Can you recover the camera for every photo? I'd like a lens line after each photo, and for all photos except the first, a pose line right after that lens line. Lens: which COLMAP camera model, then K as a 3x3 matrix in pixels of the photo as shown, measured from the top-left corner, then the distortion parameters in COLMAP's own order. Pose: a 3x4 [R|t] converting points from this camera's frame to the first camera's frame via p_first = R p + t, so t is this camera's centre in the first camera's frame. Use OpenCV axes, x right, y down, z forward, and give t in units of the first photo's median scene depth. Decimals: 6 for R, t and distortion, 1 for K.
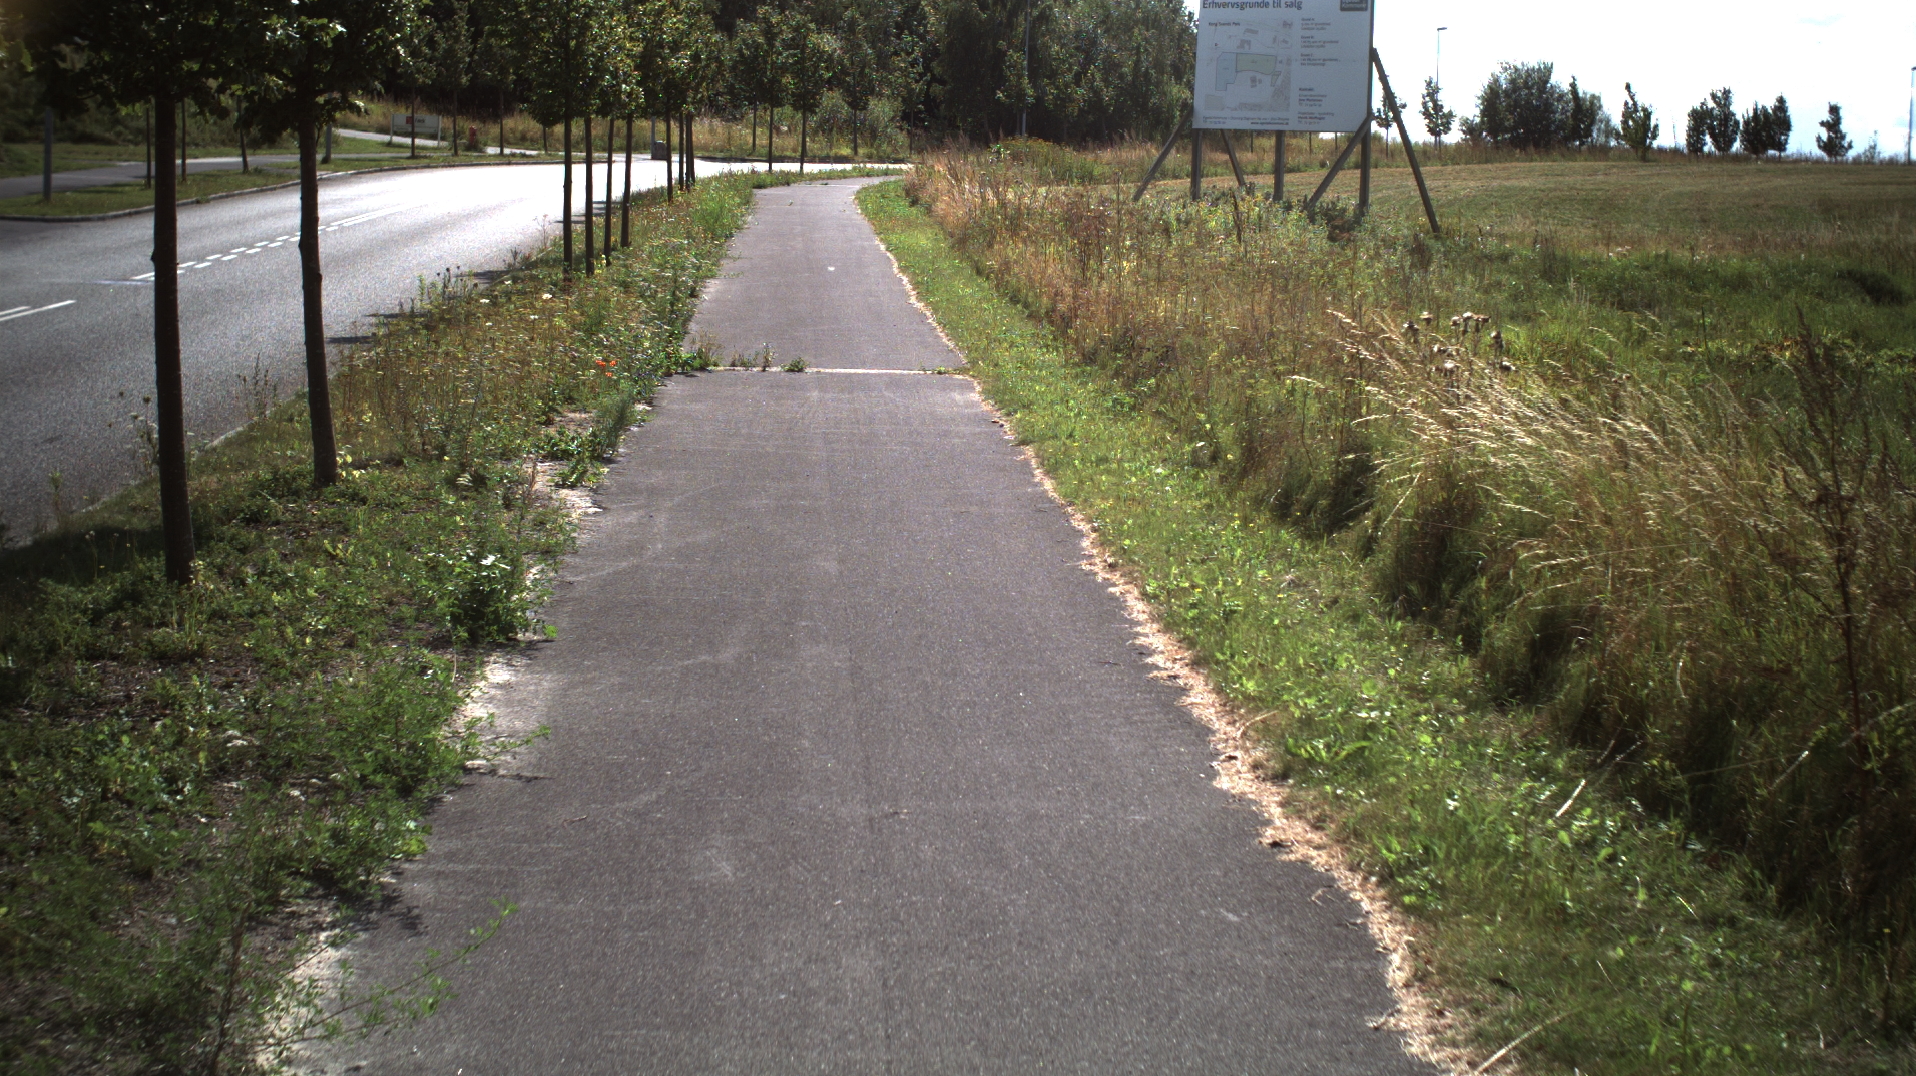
lens RADIAL K [[3361.9, 0, 958.0], [0, 3361.9, 538.0], [0, 0, 1]] dist [-0.268116, 0.139768]
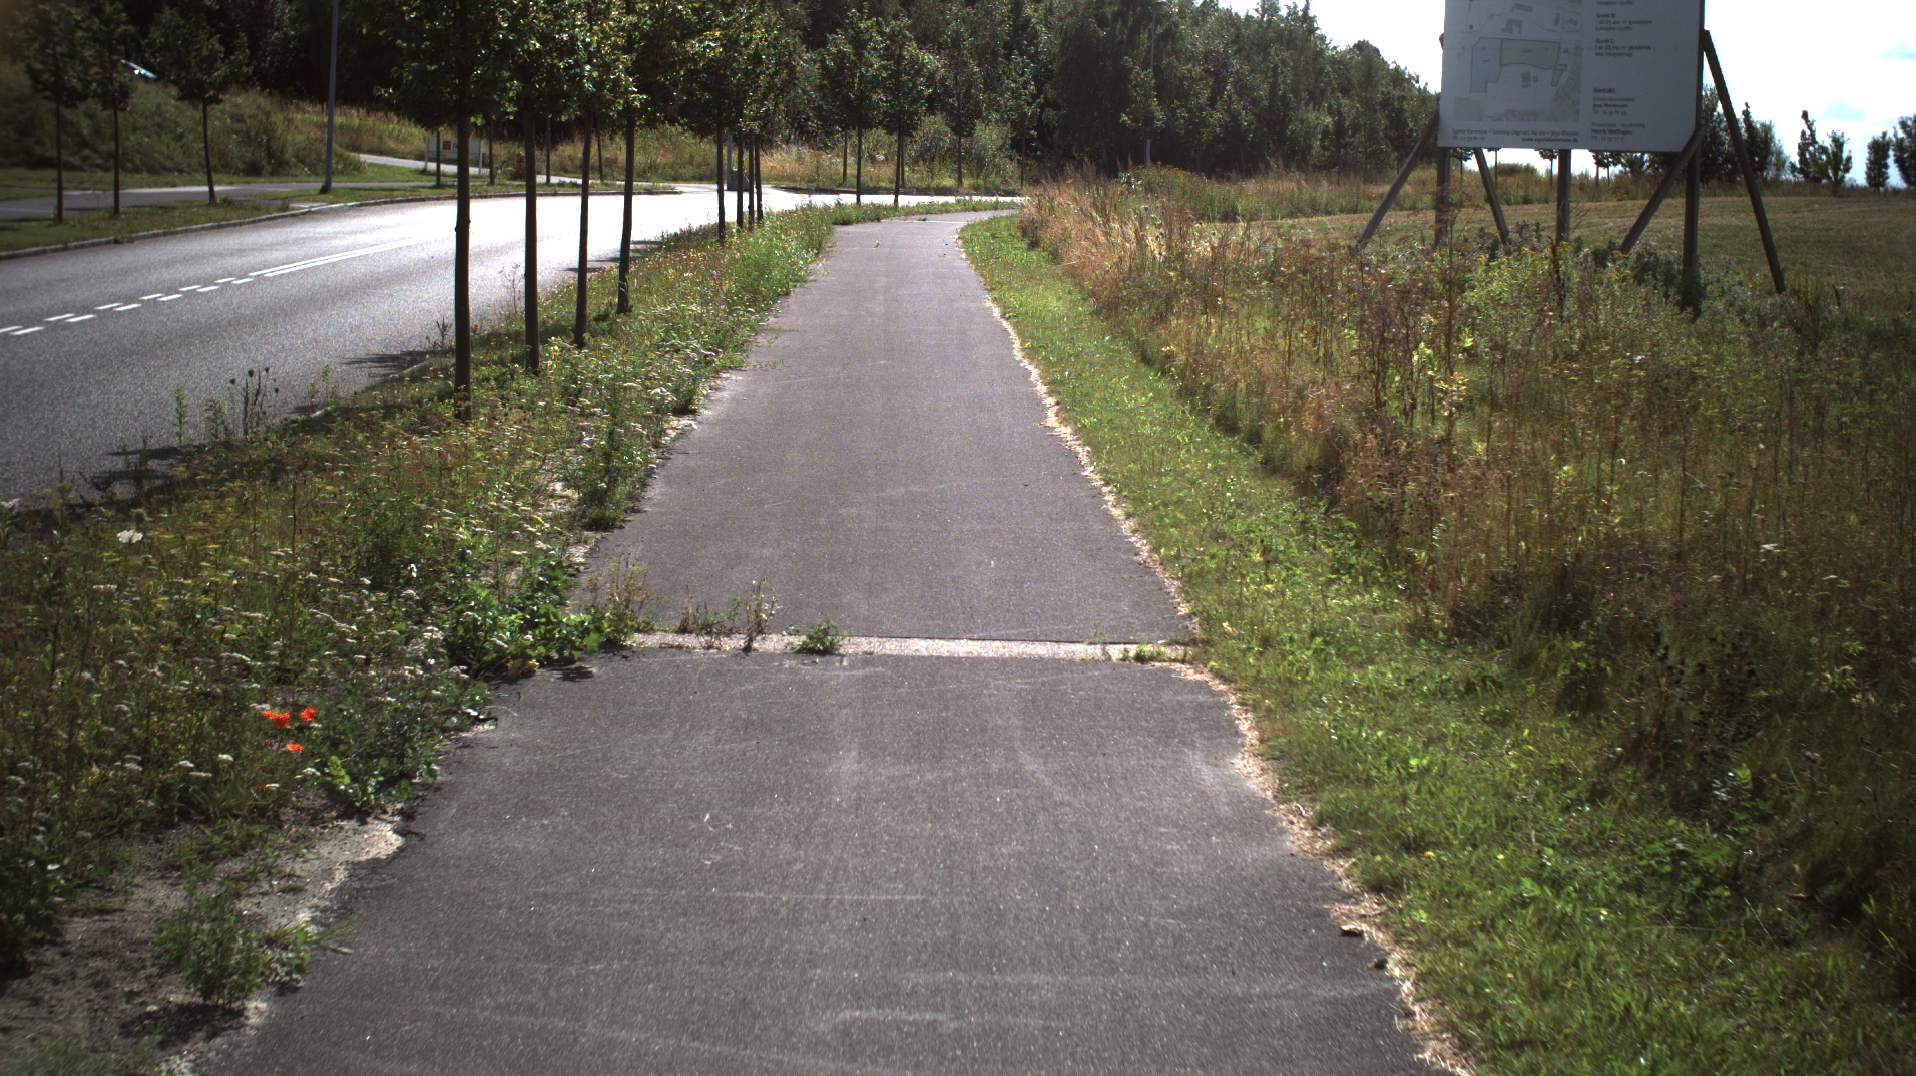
lens RADIAL K [[3361.9, 0, 958.0], [0, 3361.9, 538.0], [0, 0, 1]] dist [-0.268116, 0.139768]
pose [[0.999514, 0.004733, -0.030821, -0.004591], [-0.005042, 0.999938, -0.009959, -0.017256], [0.030772, 0.010110, 0.999475, 0.158054]]
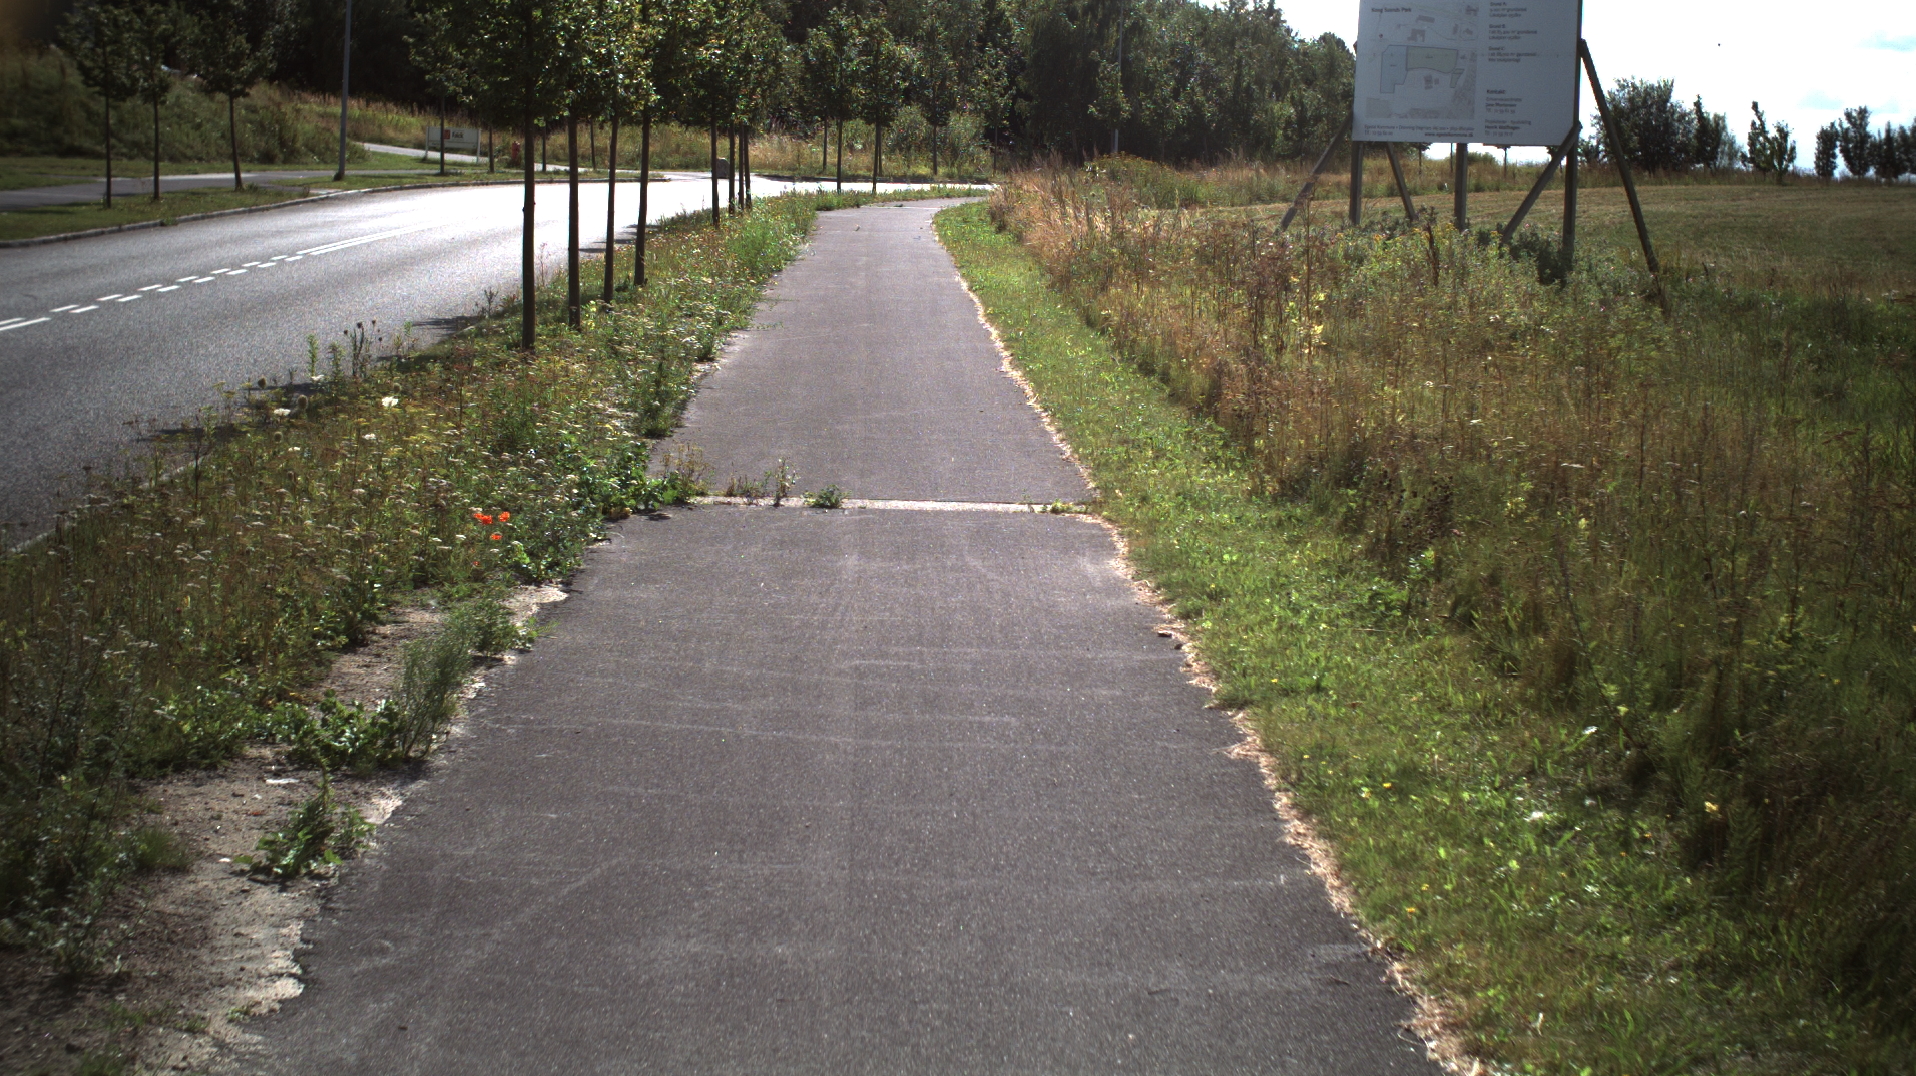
lens RADIAL K [[3361.9, 0, 958.0], [0, 3361.9, 538.0], [0, 0, 1]] dist [-0.268116, 0.139768]
pose [[0.999705, 0.005600, -0.023635, -0.002502], [-0.005751, 0.999963, -0.006338, -0.011351], [0.023598, 0.006473, 0.999701, 0.105369]]
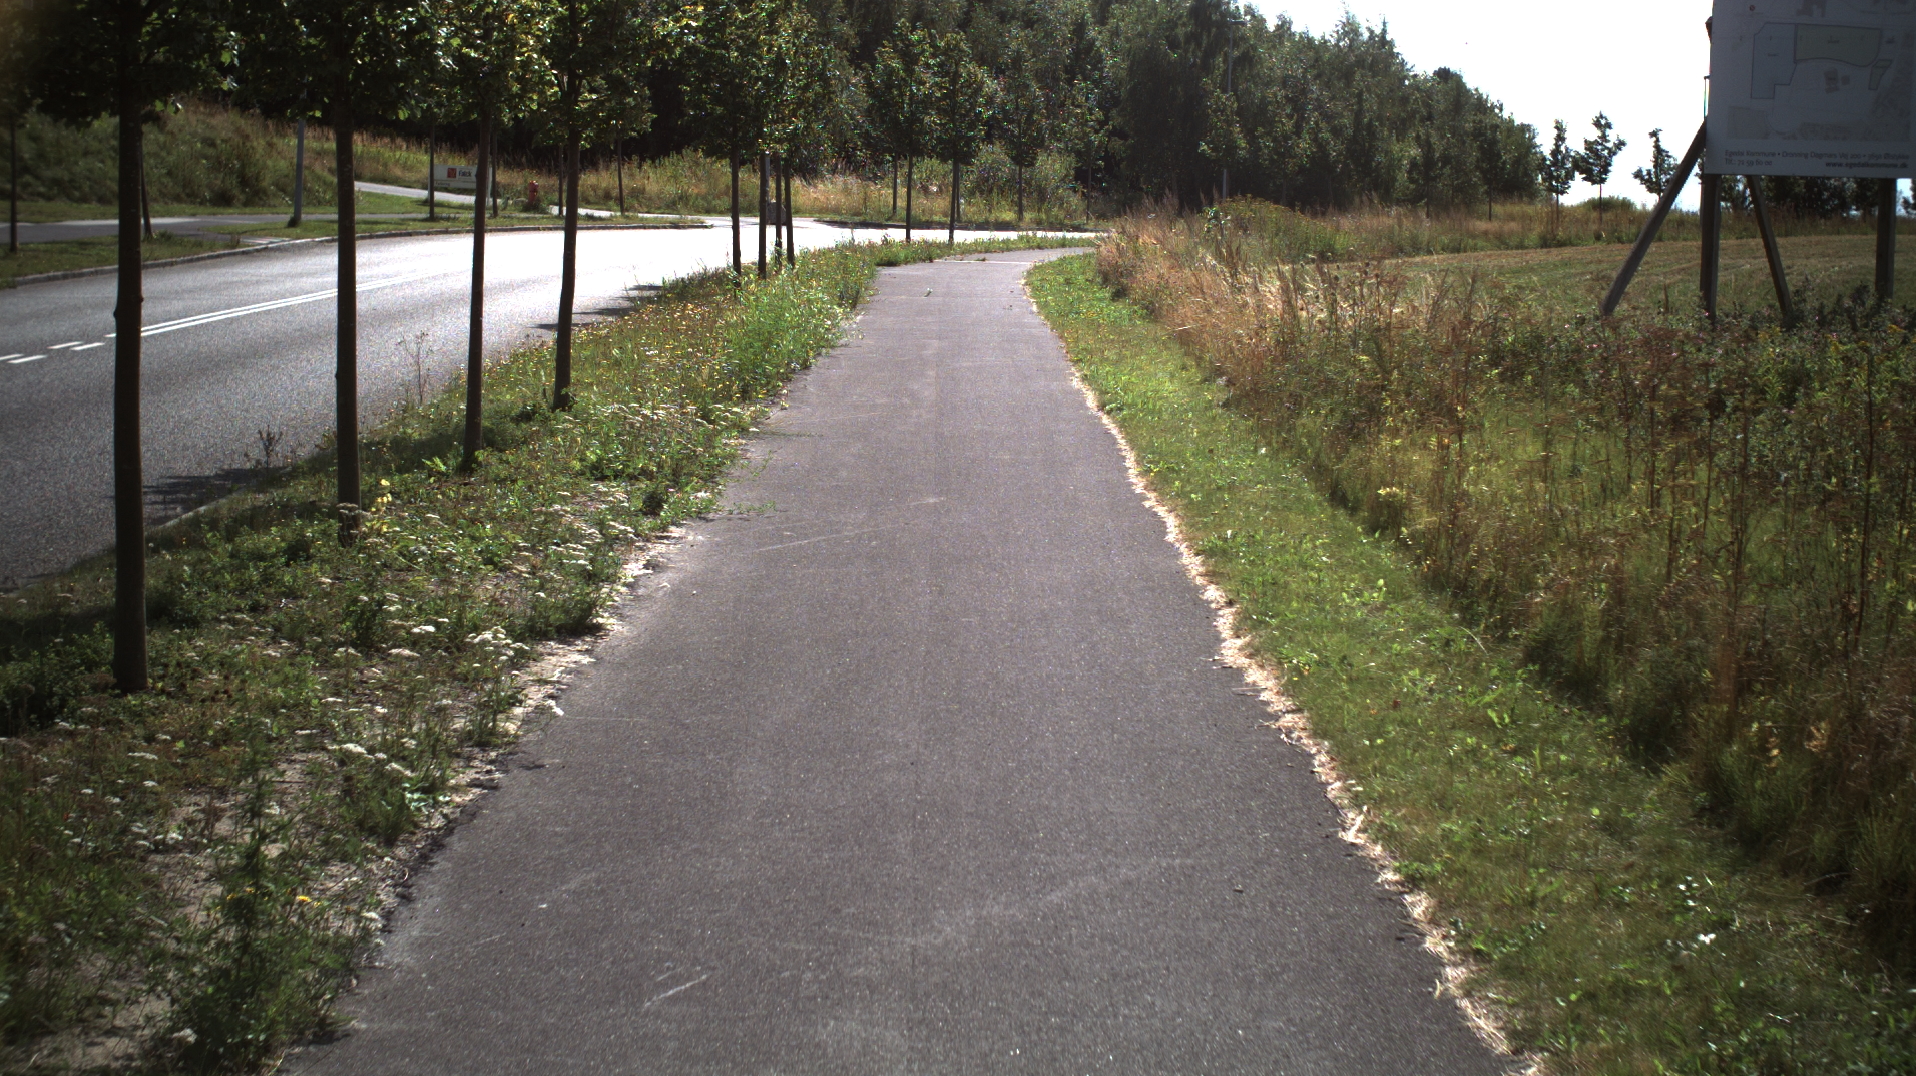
lens RADIAL K [[3361.9, 0, 958.0], [0, 3361.9, 538.0], [0, 0, 1]] dist [-0.268116, 0.139768]
pose [[0.998876, 0.009094, -0.046512, -0.010068], [-0.010010, 0.999760, -0.019496, -0.029871], [0.046324, 0.019939, 0.998727, 0.263261]]
